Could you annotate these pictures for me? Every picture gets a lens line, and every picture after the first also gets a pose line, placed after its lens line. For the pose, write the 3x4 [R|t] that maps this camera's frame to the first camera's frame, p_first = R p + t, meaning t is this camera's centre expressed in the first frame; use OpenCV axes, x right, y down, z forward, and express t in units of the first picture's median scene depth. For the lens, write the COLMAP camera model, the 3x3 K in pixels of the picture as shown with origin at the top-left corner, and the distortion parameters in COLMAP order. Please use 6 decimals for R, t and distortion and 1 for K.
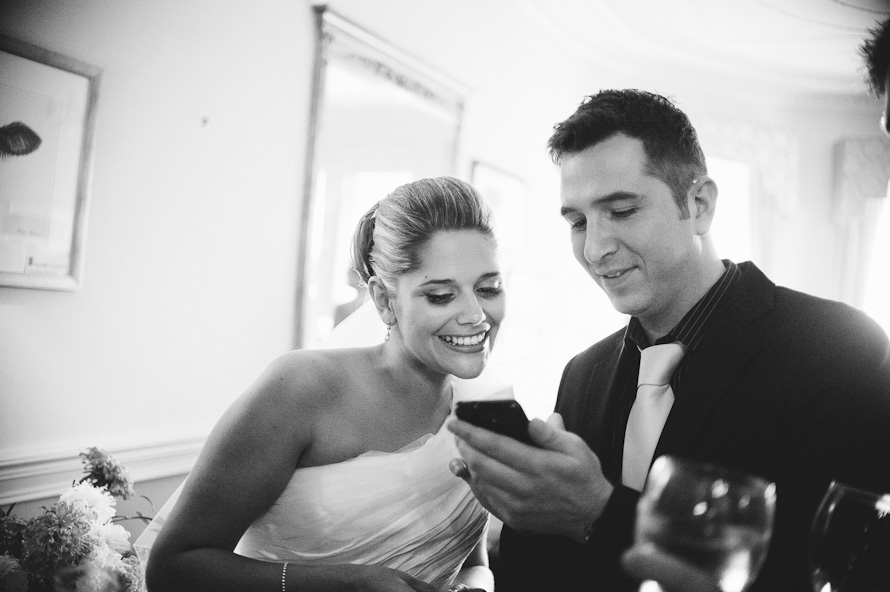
lens RADIAL K [[888.1, 0, 448.3], [0, 888.1, 290.3], [0, 0, 1]] dist [-0.159552, 0.000000]
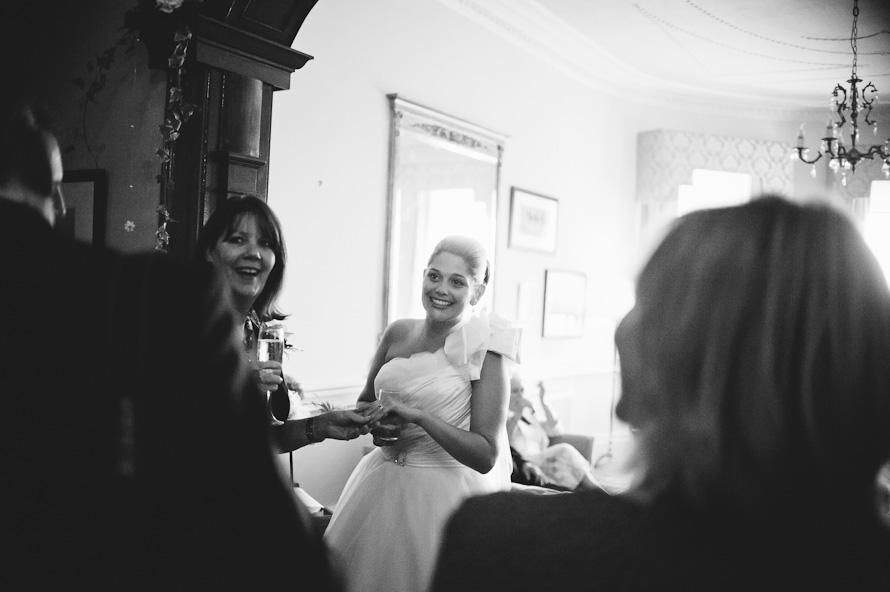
lens RADIAL K [[888.1, 0, 443.1], [0, 888.1, 301.2], [0, 0, 1]] dist [-0.159552, 0.000000]
pose [[0.994568, -0.028901, -0.099992, 0.071051], [0.030860, 0.999360, 0.018099, -0.005560], [0.099405, -0.021086, 0.994824, -0.441361]]
